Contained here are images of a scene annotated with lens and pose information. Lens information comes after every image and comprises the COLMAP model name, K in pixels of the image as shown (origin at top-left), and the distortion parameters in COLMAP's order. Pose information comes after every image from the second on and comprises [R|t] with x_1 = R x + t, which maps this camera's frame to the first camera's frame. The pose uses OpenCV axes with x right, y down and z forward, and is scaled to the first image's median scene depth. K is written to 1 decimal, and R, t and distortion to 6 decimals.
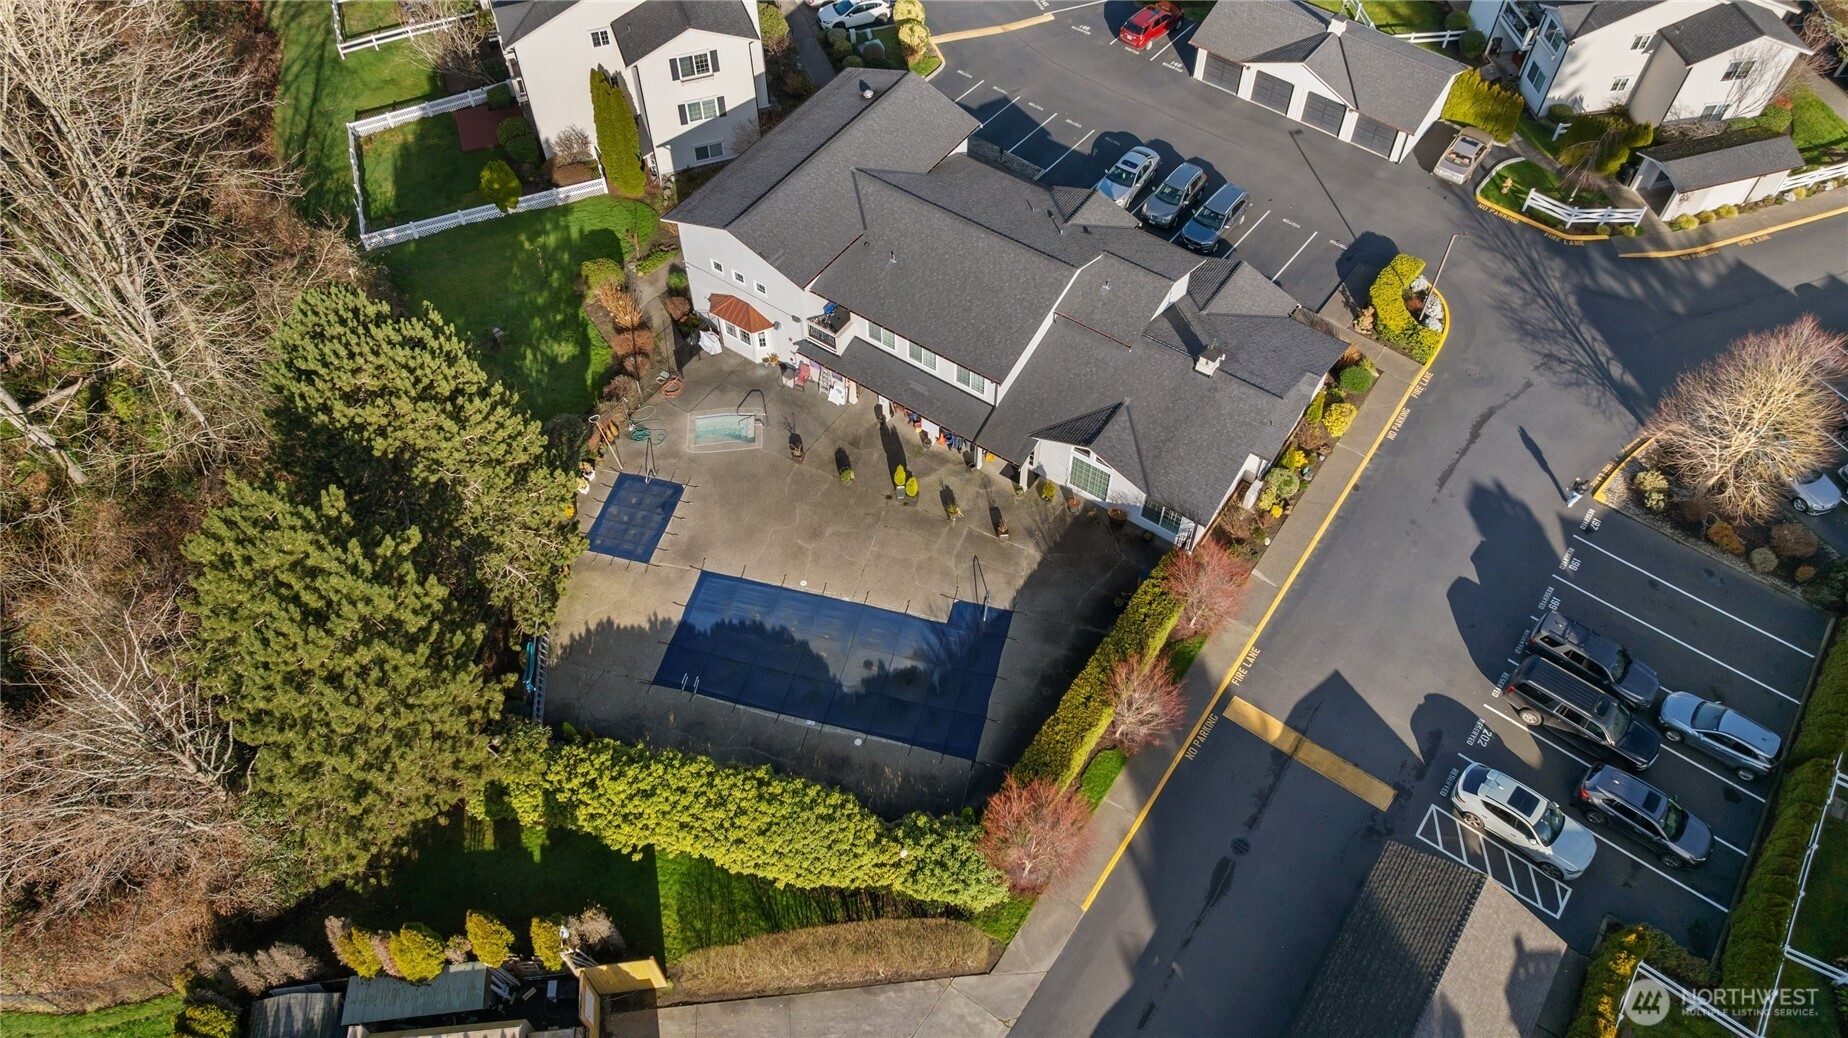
lens RADIAL K [[1304.7, 0, 933.0], [0, 1304.7, 511.0], [0, 0, 1]] dist [-0.031816, 0.043303]
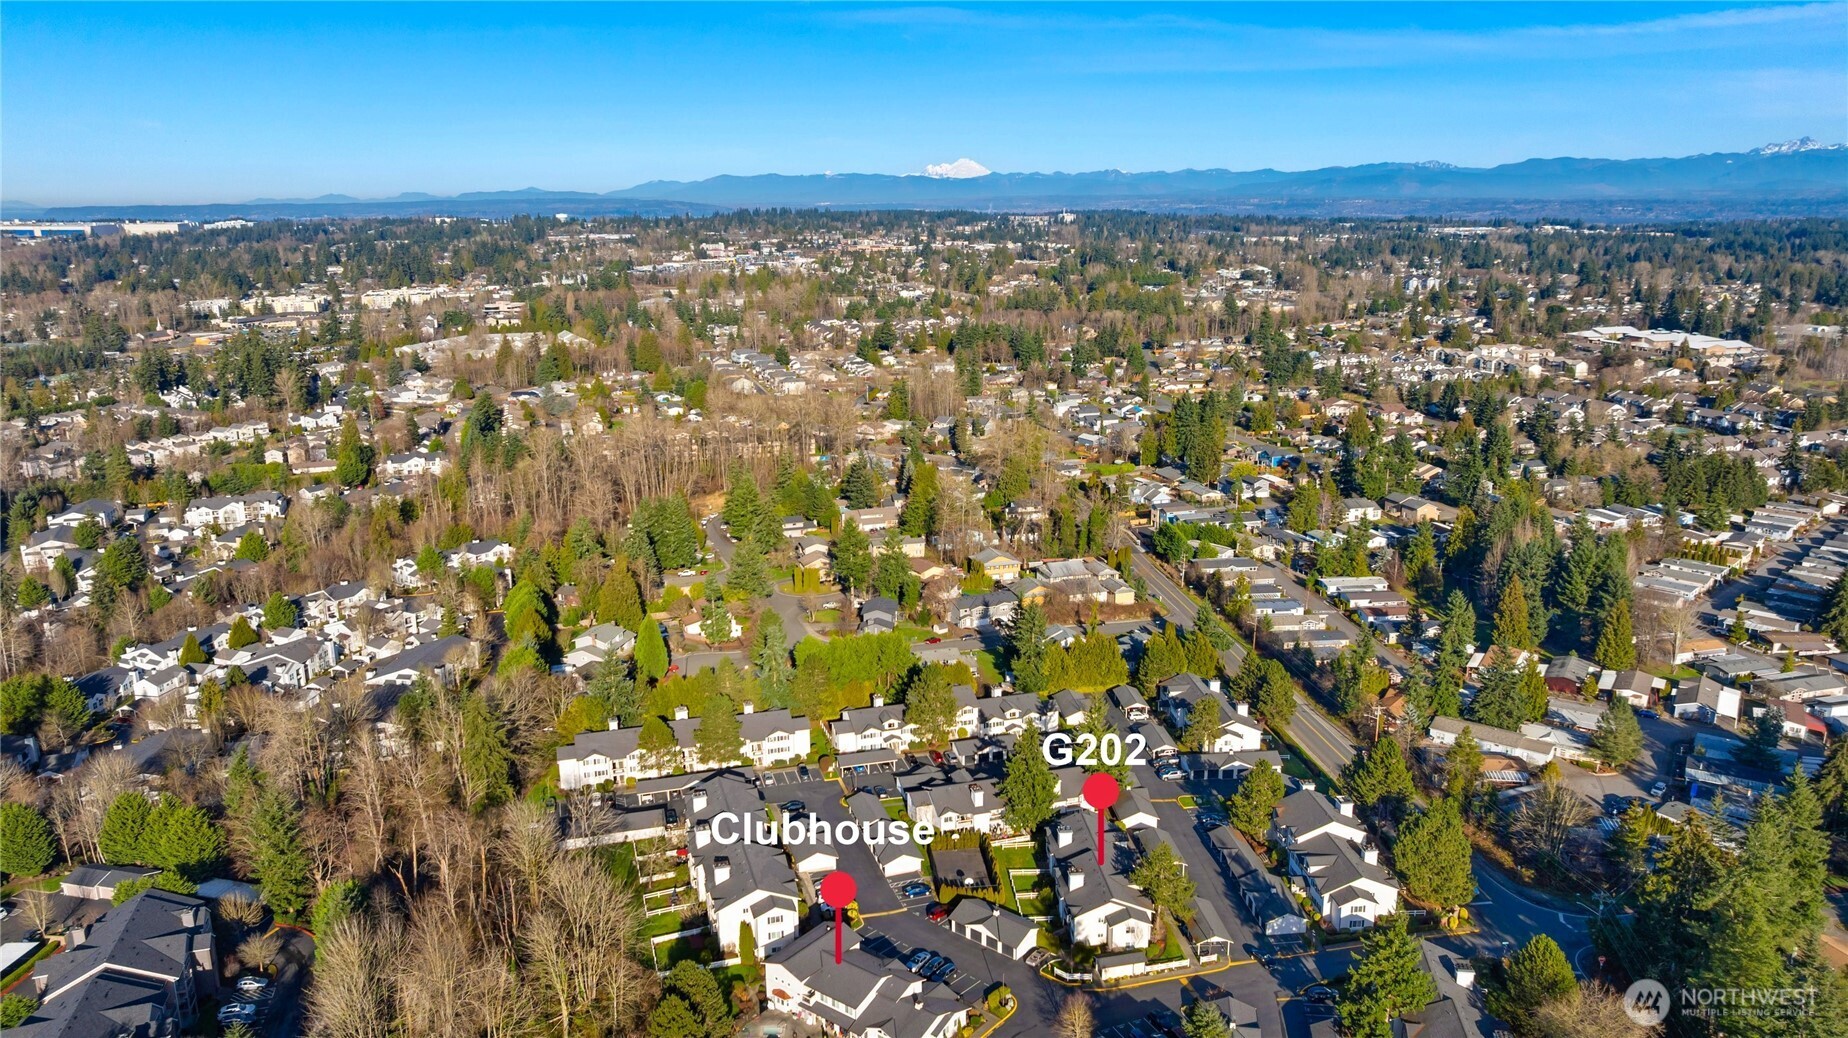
lens RADIAL K [[1304.7, 0, 933.0], [0, 1304.7, 511.0], [0, 0, 1]] dist [-0.031816, 0.043303]
pose [[0.998790, 0.005939, -0.048820, 0.388379], [-0.035318, 0.777431, -0.627975, 0.959046], [0.034224, 0.628940, 0.776700, -2.310365]]
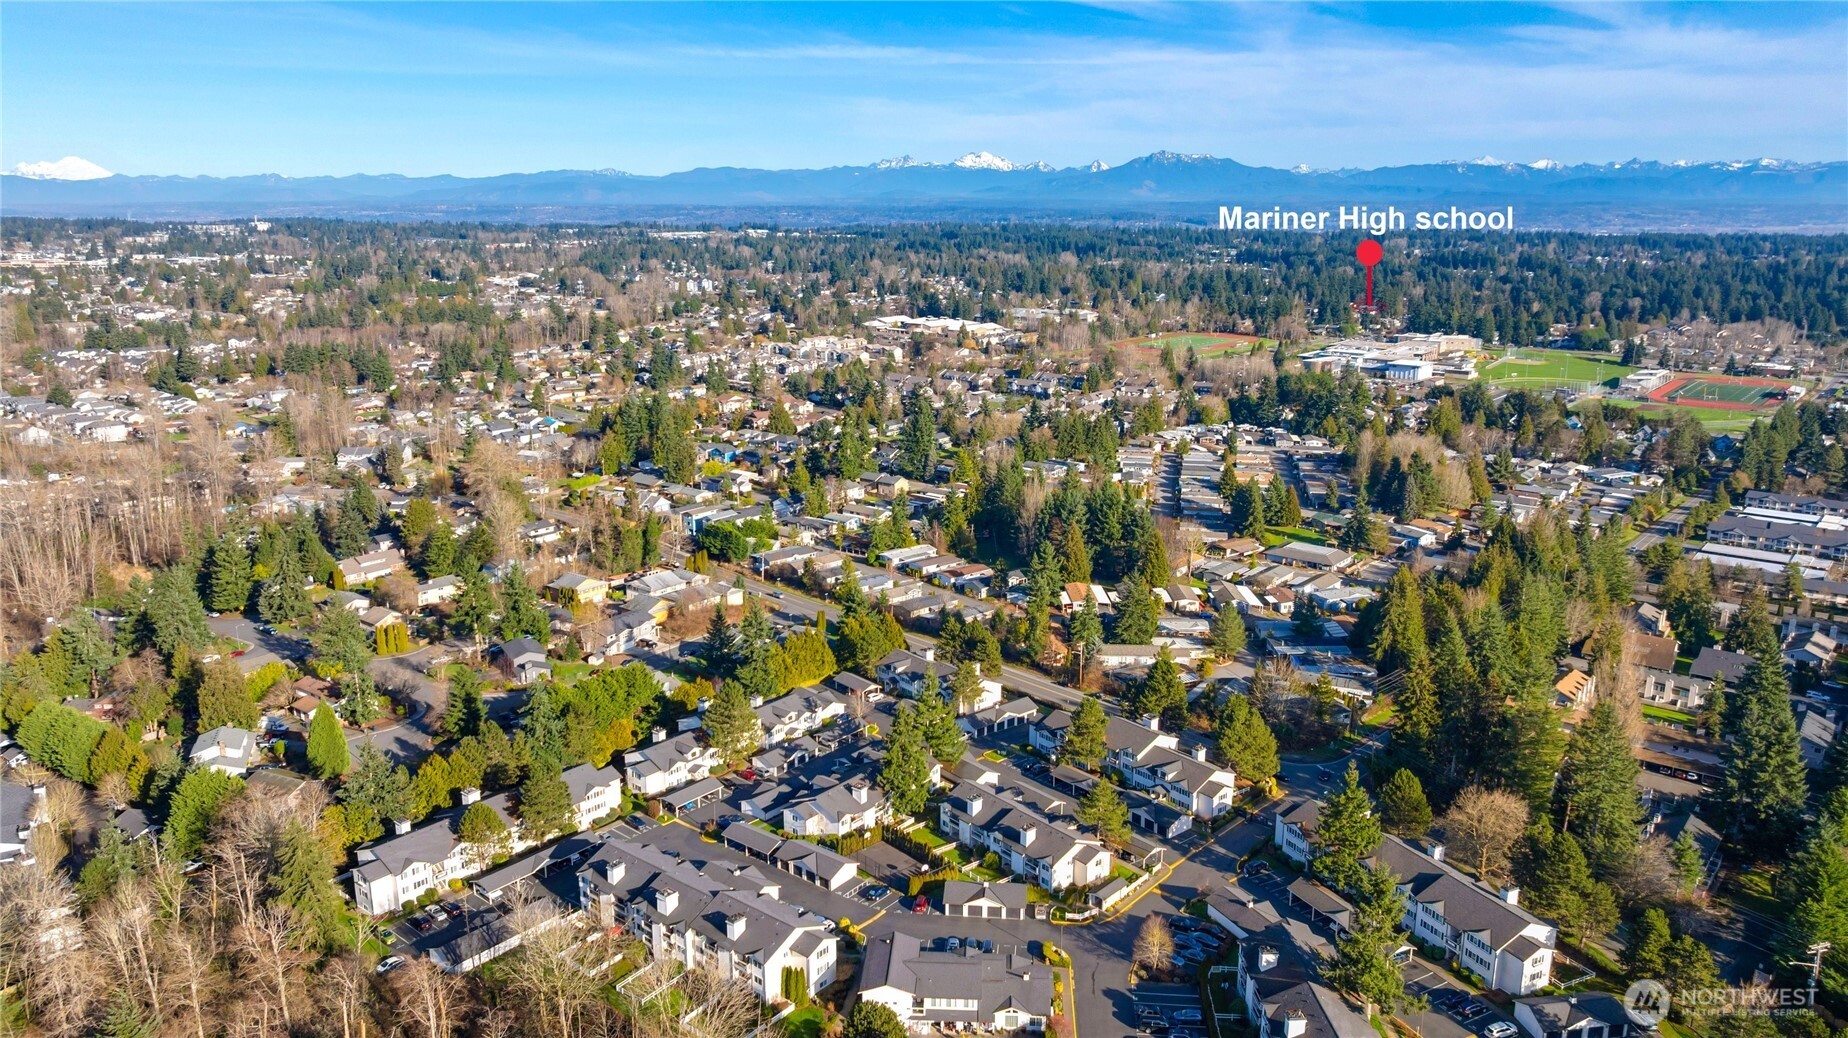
lens RADIAL K [[1304.7, 0, 933.0], [0, 1304.7, 511.0], [0, 0, 1]] dist [-0.031816, 0.043303]
pose [[0.851886, -0.120809, 0.509603, -1.564225], [0.415452, 0.748342, -0.517092, 0.624763], [-0.318887, 0.652219, 0.687692, -2.047101]]
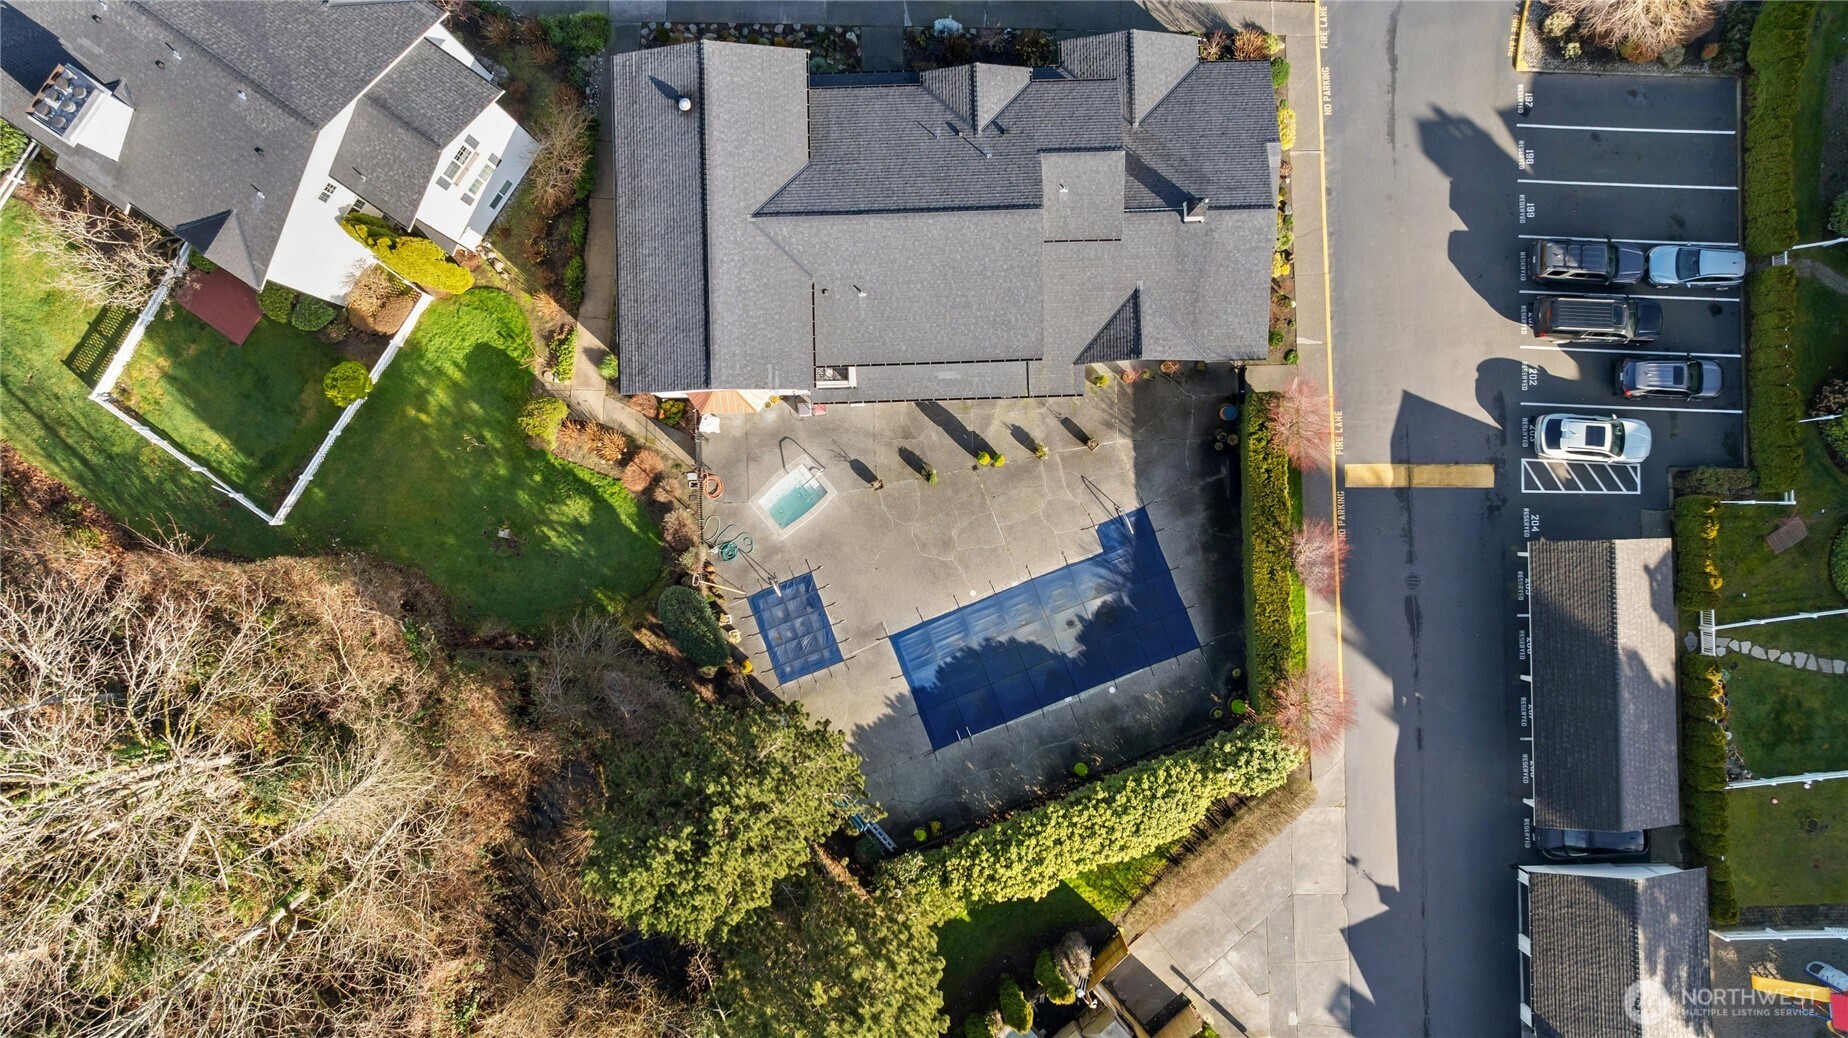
lens RADIAL K [[1304.7, 0, 933.0], [0, 1304.7, 511.0], [0, 0, 1]] dist [-0.031816, 0.043303]
pose [[0.807878, -0.589345, 0.002346, -0.084211], [0.472244, 0.649726, 0.595686, -0.628098], [-0.352589, -0.480134, 0.803214, 0.154975]]
